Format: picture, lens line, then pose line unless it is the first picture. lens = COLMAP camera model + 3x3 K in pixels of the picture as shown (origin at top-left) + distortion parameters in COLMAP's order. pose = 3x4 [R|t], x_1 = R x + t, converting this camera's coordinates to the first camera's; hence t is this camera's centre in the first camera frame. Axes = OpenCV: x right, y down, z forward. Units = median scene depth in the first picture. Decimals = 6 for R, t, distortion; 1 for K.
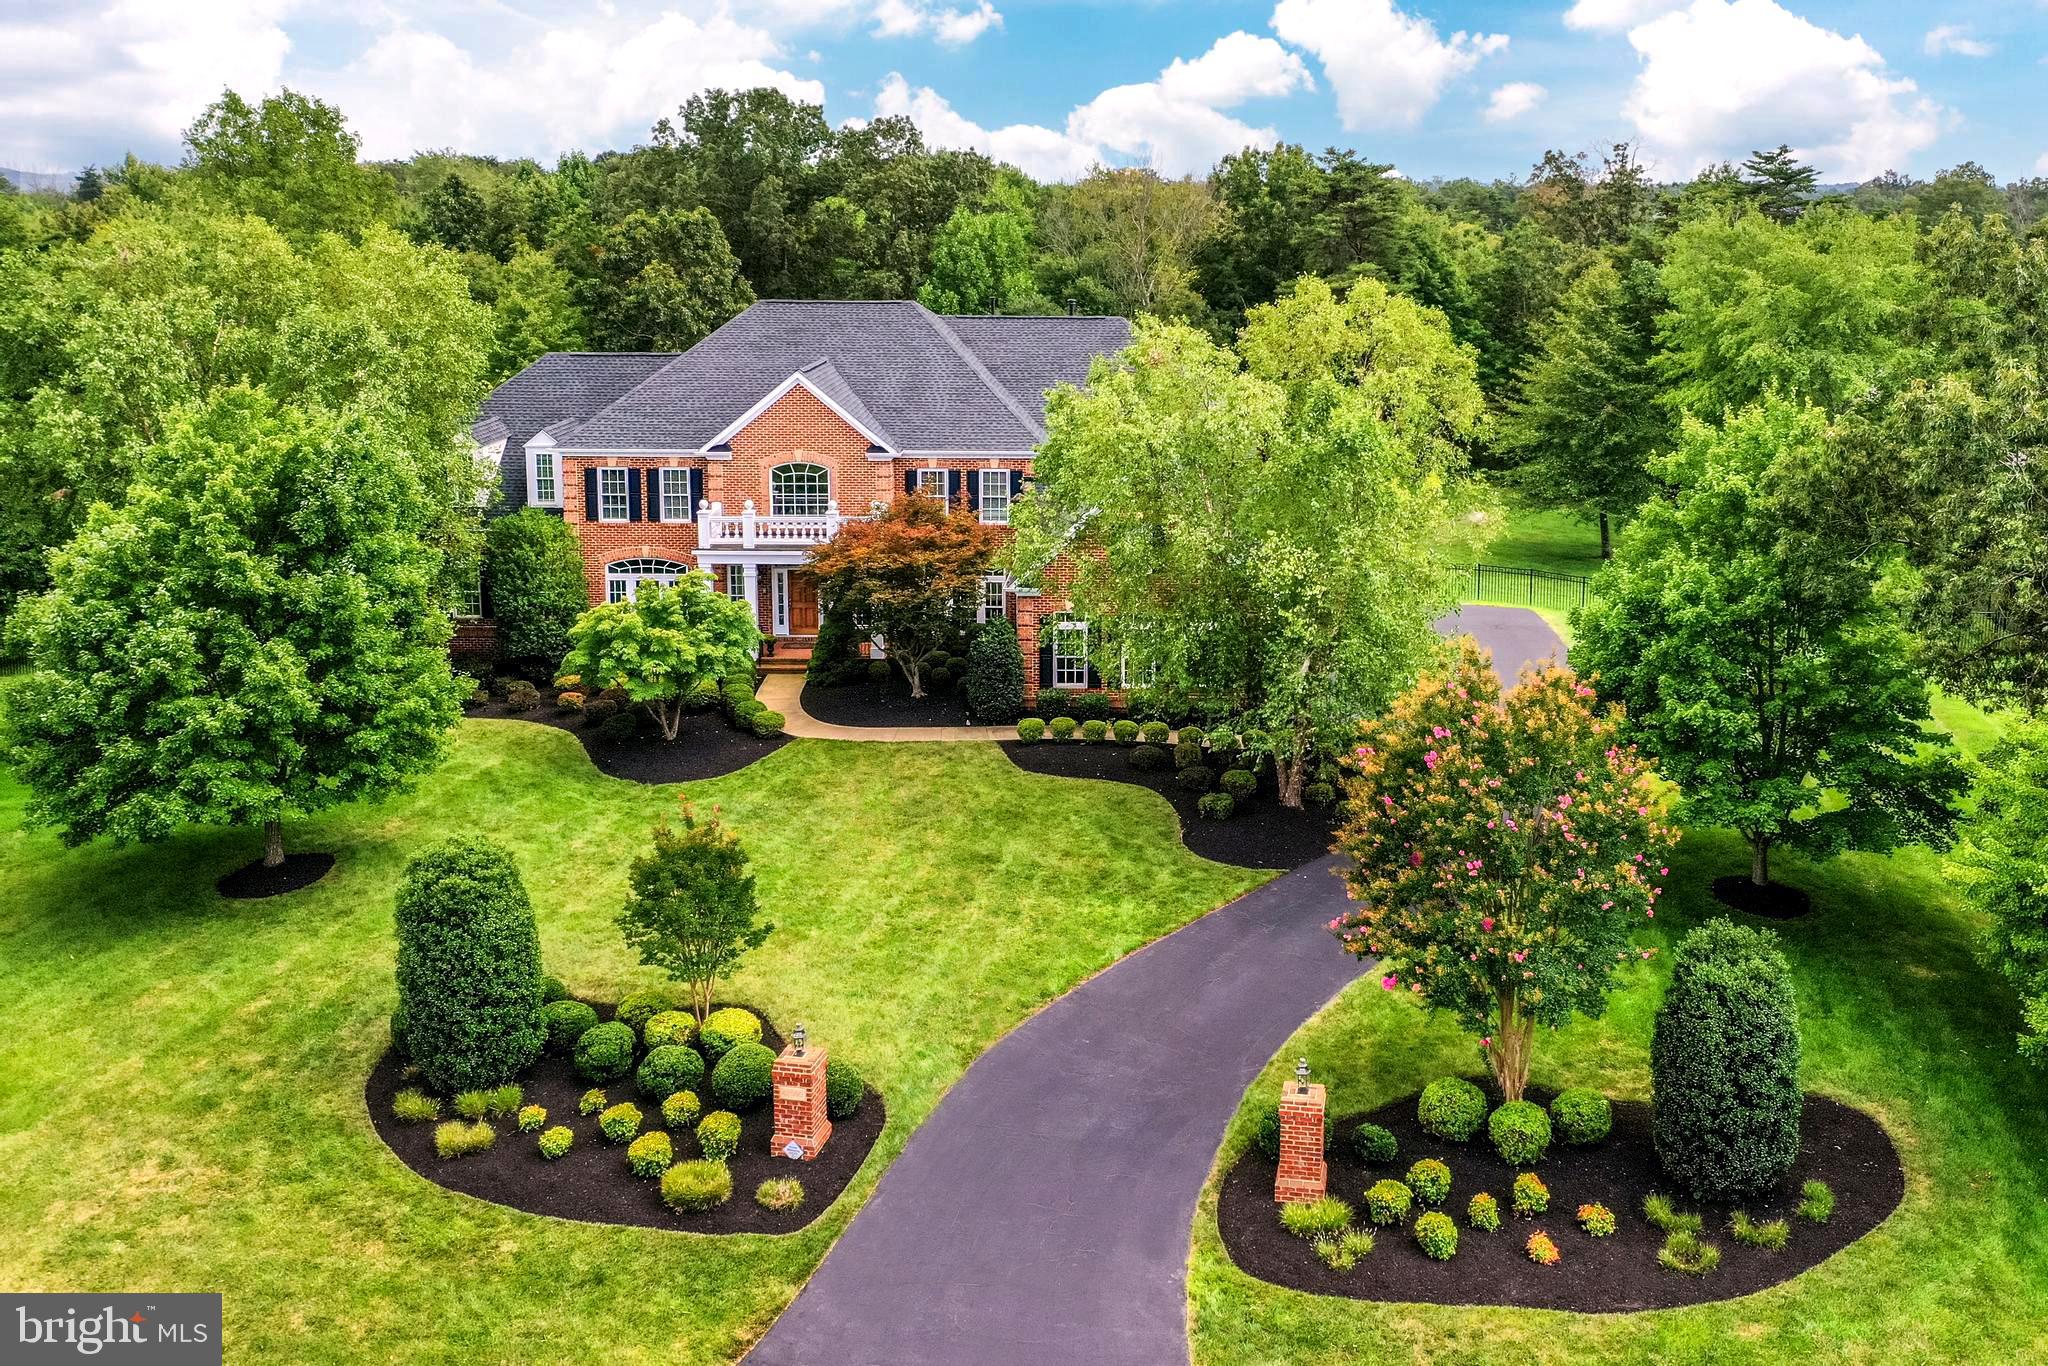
lens RADIAL K [[1735.1, 0, 1219.1], [0, 1735.1, 480.2], [0, 0, 1]] dist [0.000793, 0.001725]
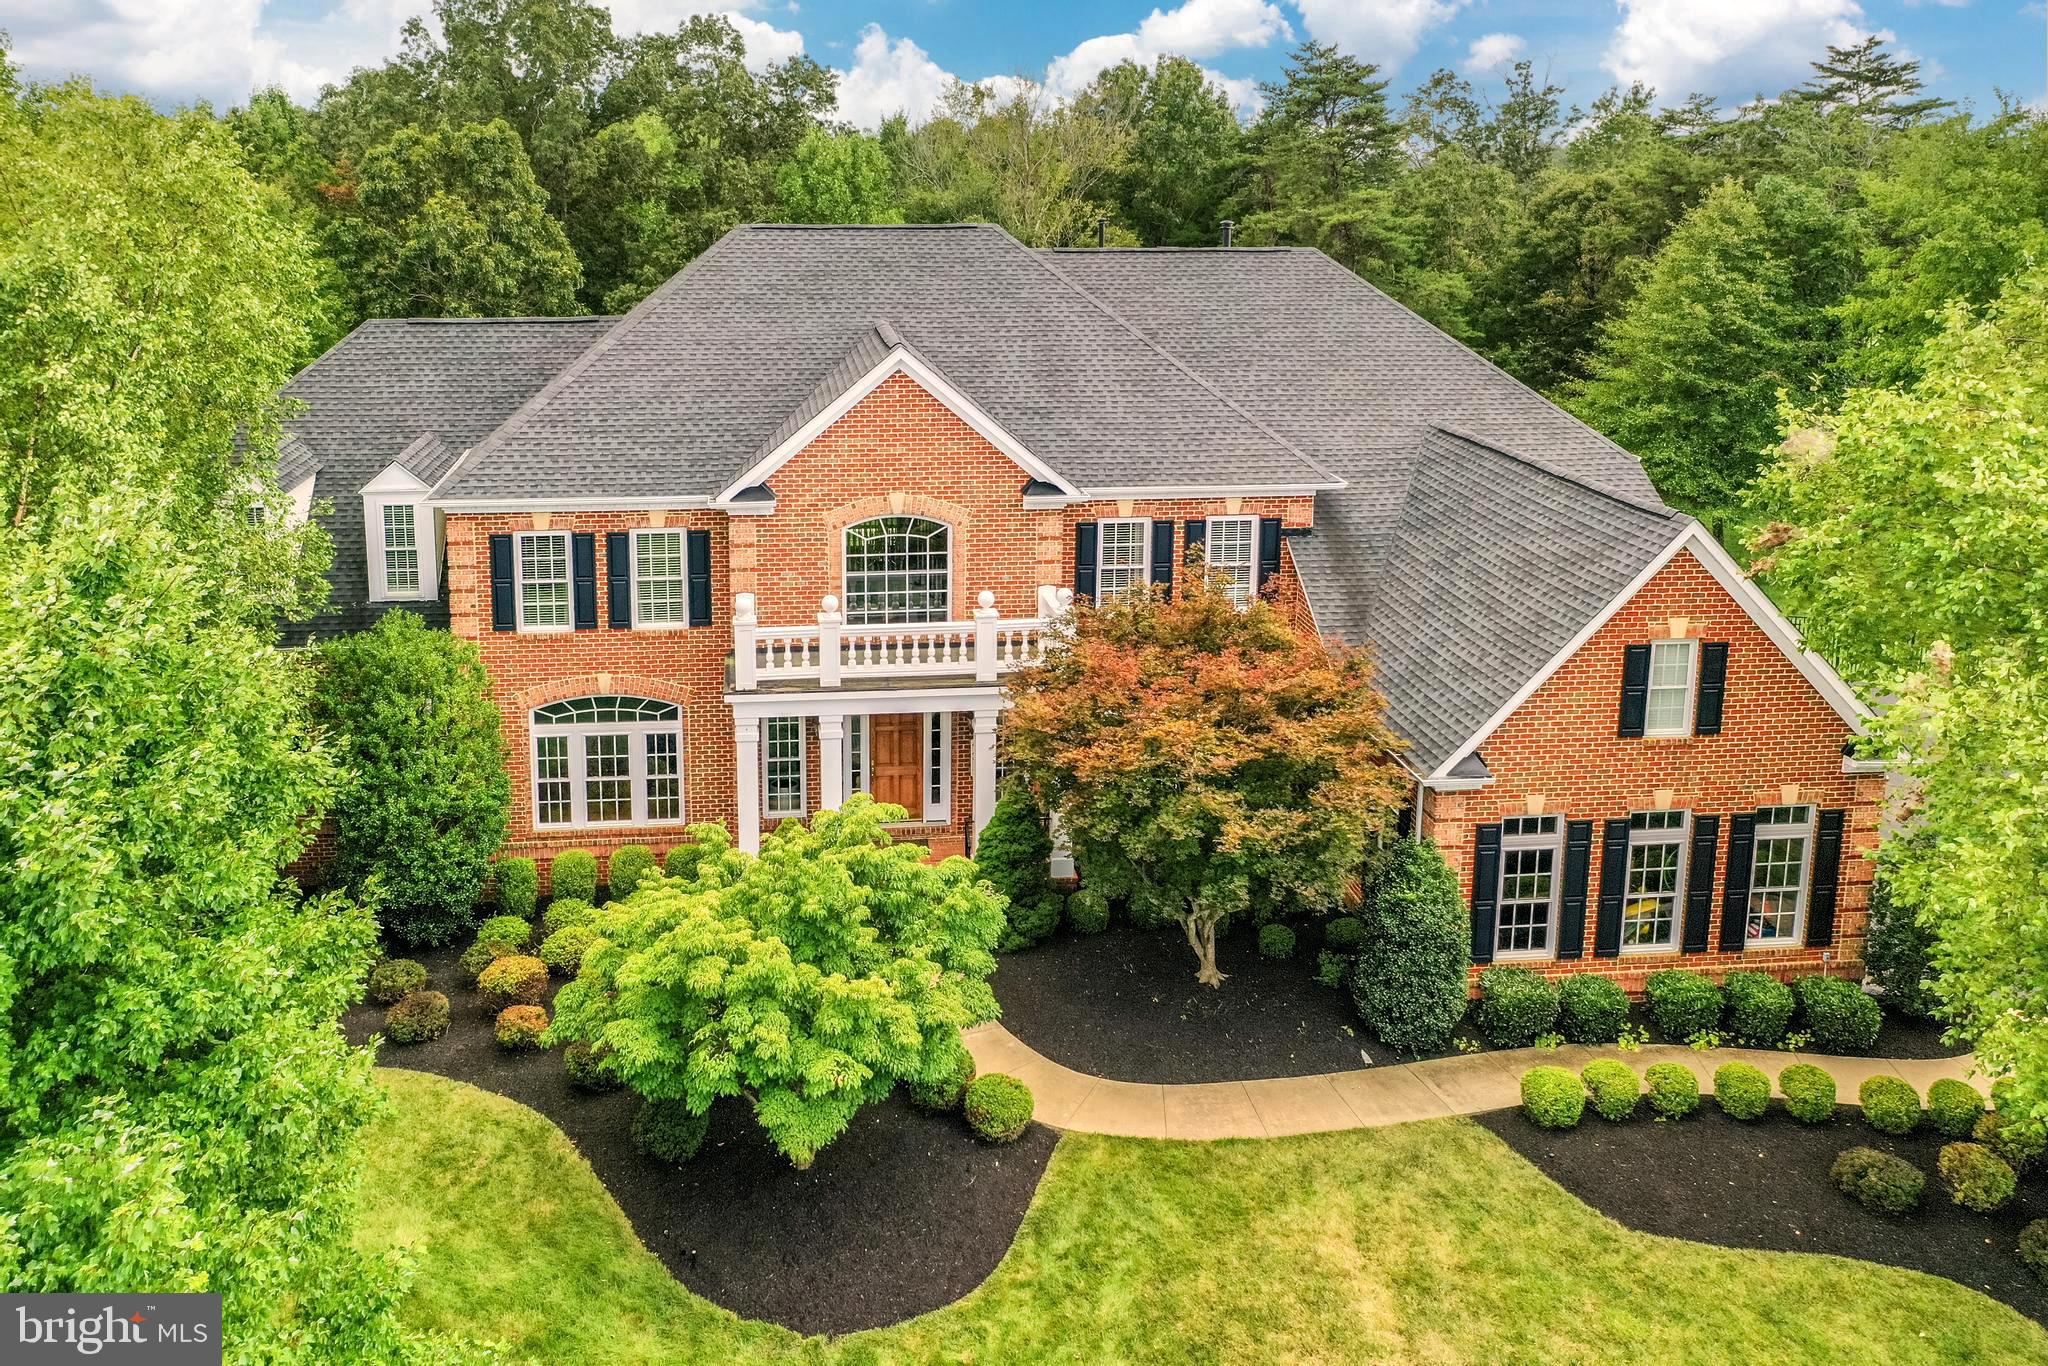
lens RADIAL K [[1595.0, 0, 959.9], [0, 1595.0, 481.0], [0, 0, 1]] dist [-0.003650, 0.005495]
pose [[0.996665, -0.022676, 0.078385, -0.286171], [0.020178, 0.999268, 0.032513, -0.040260], [-0.079064, -0.030823, 0.996393, 0.551532]]
